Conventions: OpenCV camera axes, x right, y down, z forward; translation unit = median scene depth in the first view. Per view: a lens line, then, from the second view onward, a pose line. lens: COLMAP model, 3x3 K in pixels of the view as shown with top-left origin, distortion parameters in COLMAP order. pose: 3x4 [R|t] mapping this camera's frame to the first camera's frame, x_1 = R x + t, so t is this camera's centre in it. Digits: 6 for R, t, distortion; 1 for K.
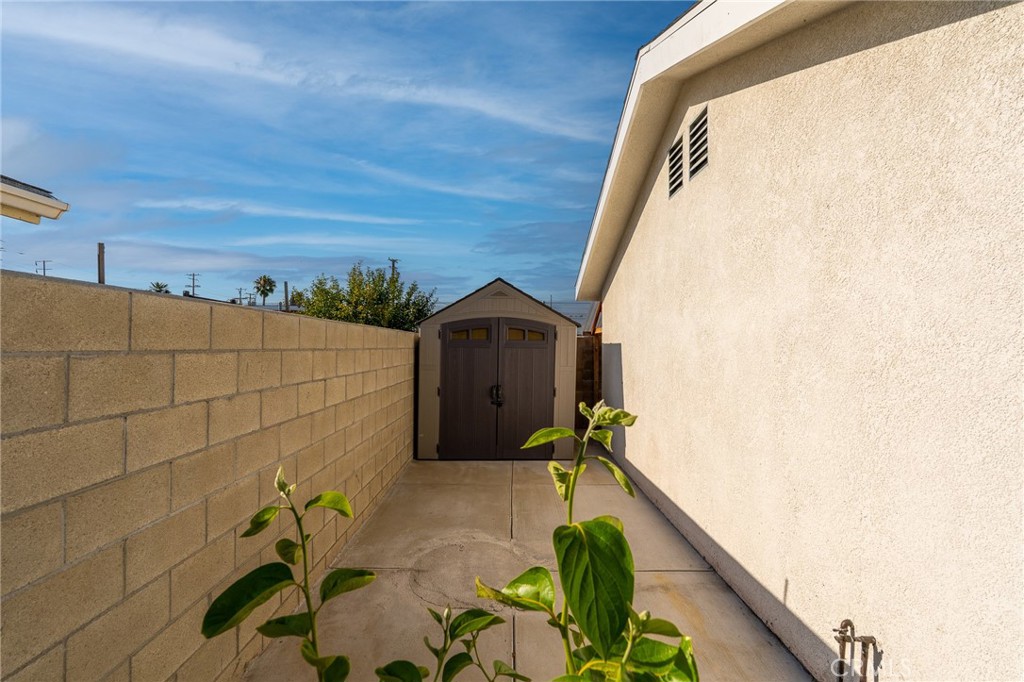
lens RADIAL K [[467.7, 0, 513.5], [0, 467.7, 342.4], [0, 0, 1]] dist [-0.008304, 0.003613]
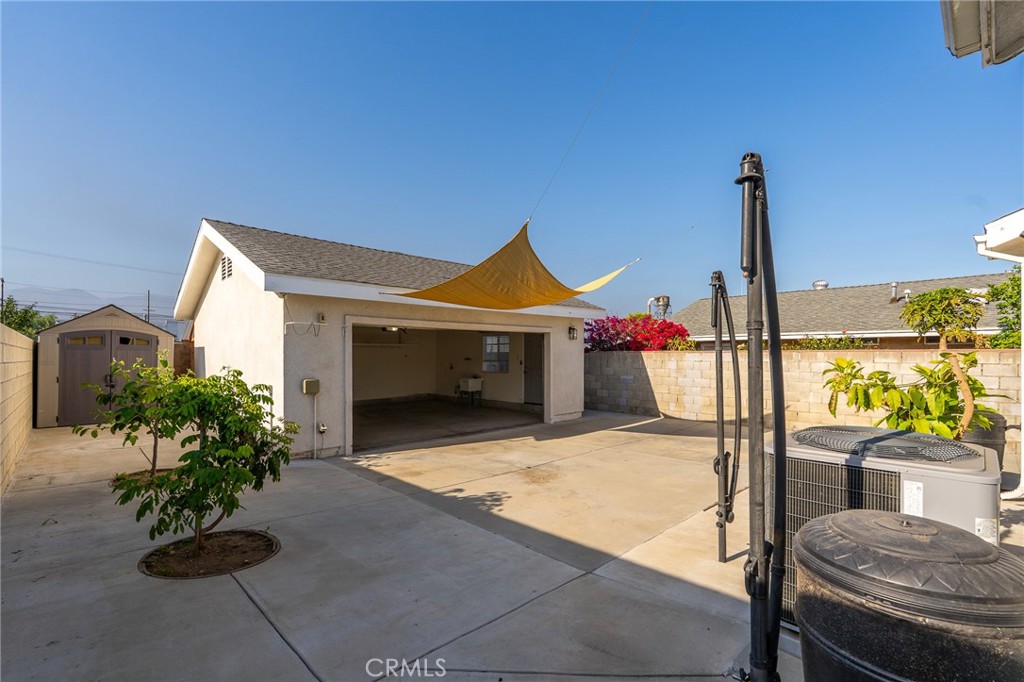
lens RADIAL K [[467.7, 0, 517.0], [0, 467.7, 350.8], [0, 0, 1]] dist [-0.008304, 0.003613]
pose [[0.729503, -0.002585, 0.683973, -0.103552], [0.004491, 0.999989, -0.001010, 0.022285], [-0.683963, 0.003809, 0.729507, -0.993309]]
